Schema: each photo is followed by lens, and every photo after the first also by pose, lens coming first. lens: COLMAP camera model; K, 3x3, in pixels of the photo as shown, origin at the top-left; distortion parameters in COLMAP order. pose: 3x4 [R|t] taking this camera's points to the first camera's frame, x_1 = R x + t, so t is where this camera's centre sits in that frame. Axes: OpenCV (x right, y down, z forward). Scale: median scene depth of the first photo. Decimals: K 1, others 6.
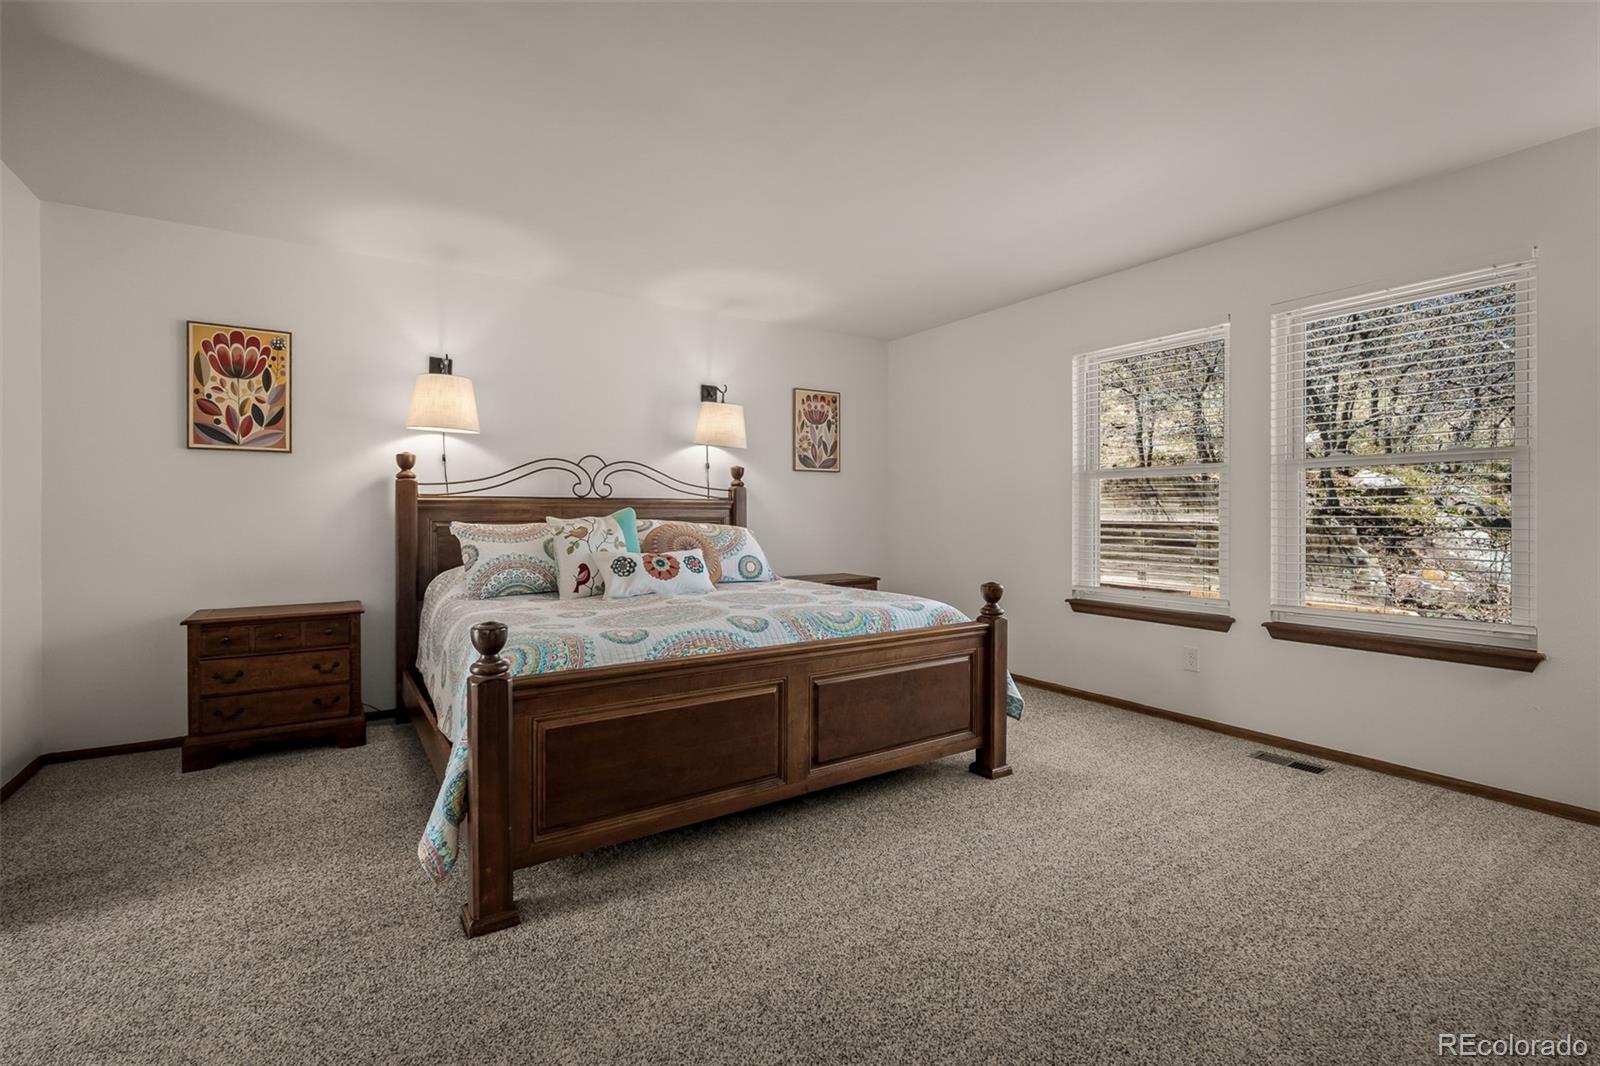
lens RADIAL K [[713.0, 0, 789.3], [0, 713.0, 518.9], [0, 0, 1]] dist [-0.003058, 0.000262]
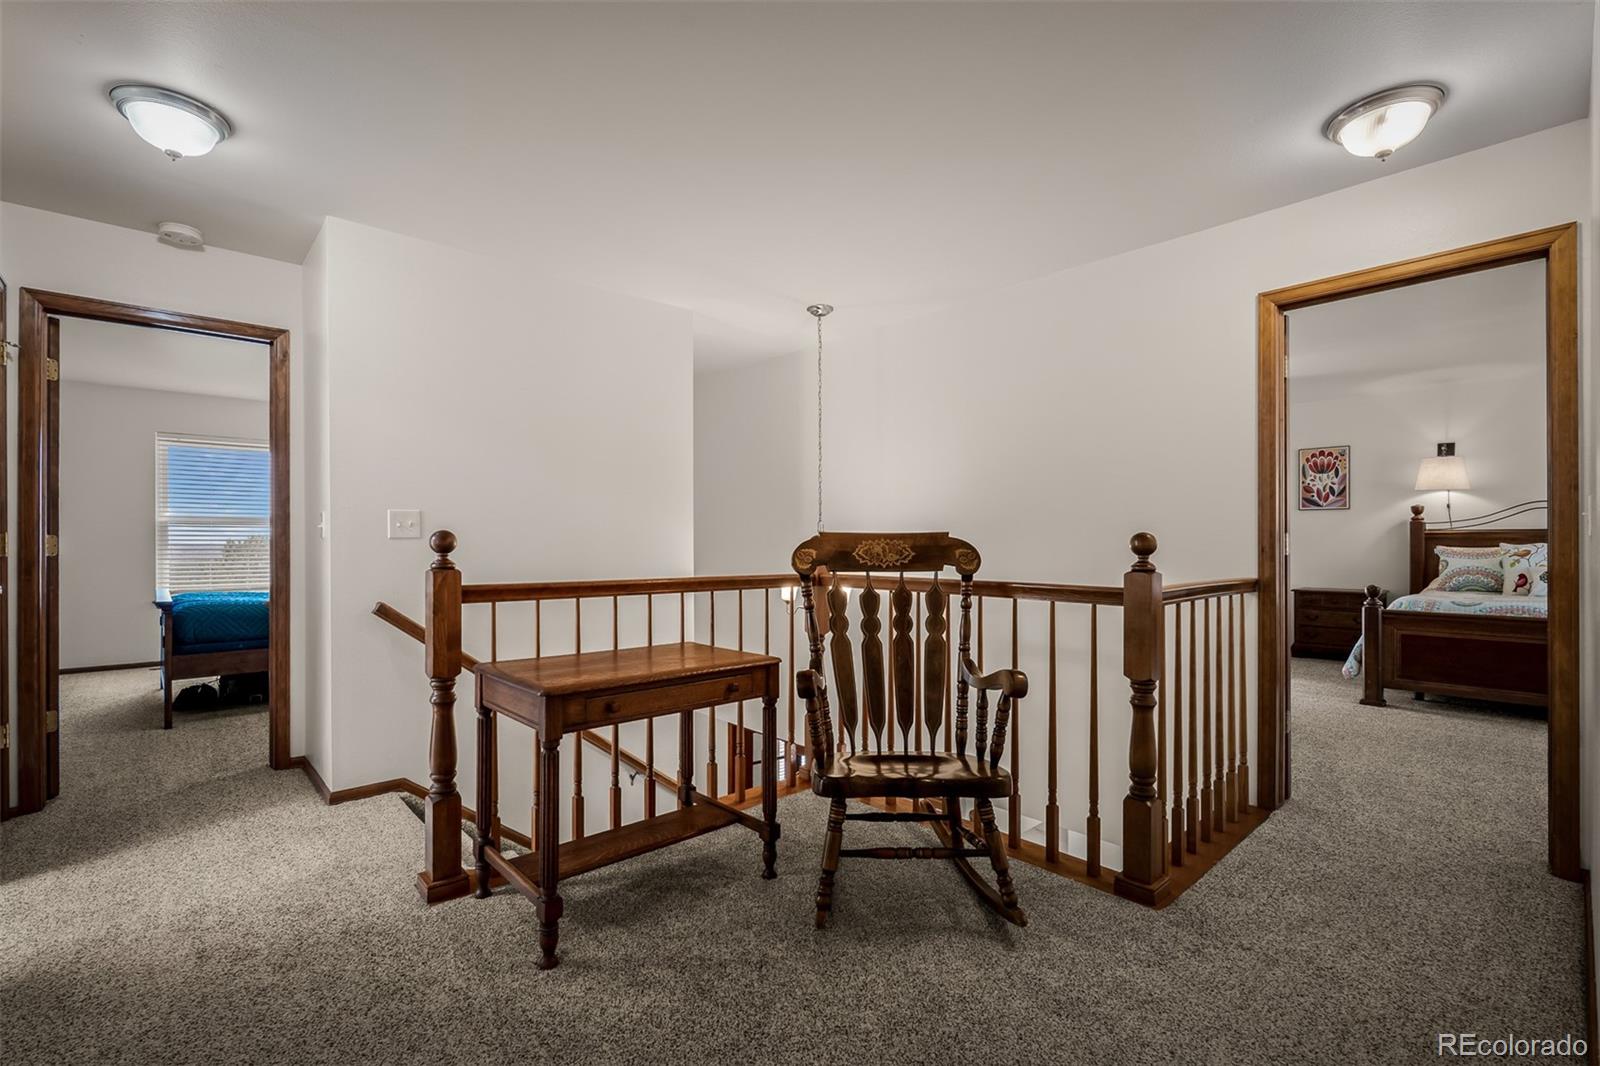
lens RADIAL K [[713.0, 0, 796.5], [0, 713.0, 537.5], [0, 0, 1]] dist [-0.003058, 0.000262]
pose [[0.161513, -0.004720, -0.986859, 0.945173], [-0.006741, 0.999960, -0.005886, 0.004384], [0.986848, 0.007603, 0.161475, -0.769037]]
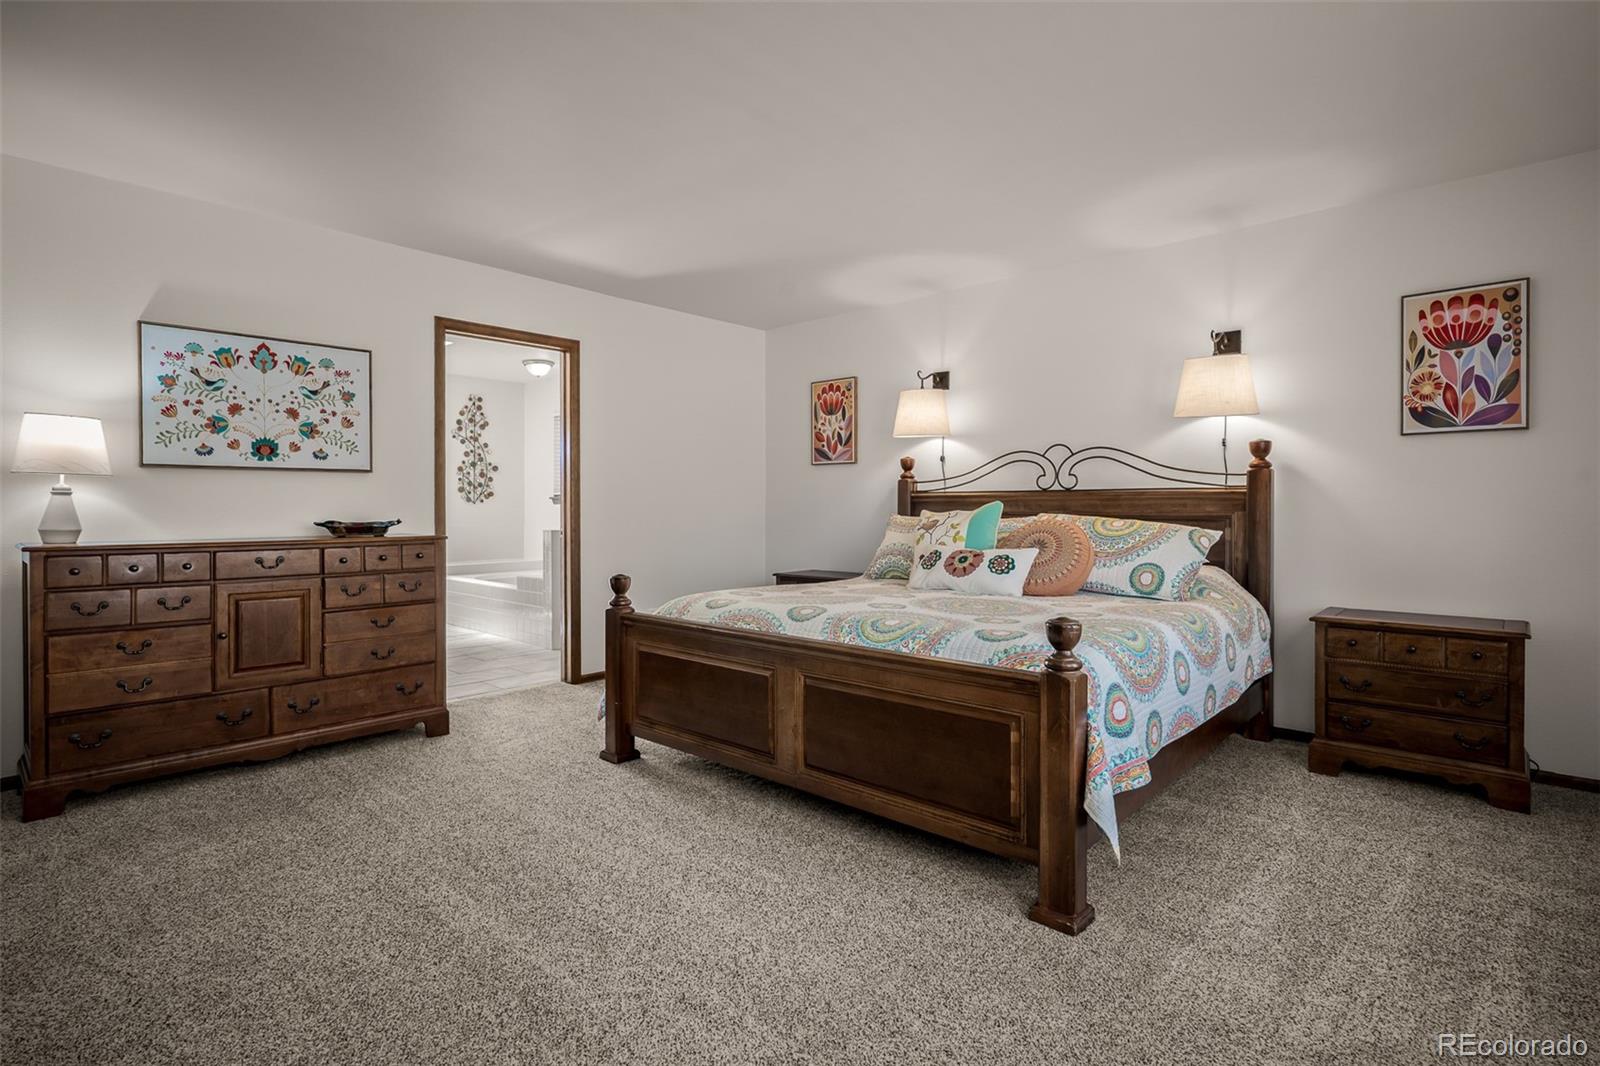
lens RADIAL K [[796.4, 0, 793.4], [0, 796.4, 509.0], [0, 0, 1]] dist [0.000851, 0.000436]
pose [[0.237686, 0.002513, -0.971339, 0.789093], [-0.008451, 0.999964, 0.000519, -0.003731], [0.971305, 0.008085, 0.237698, 0.522637]]
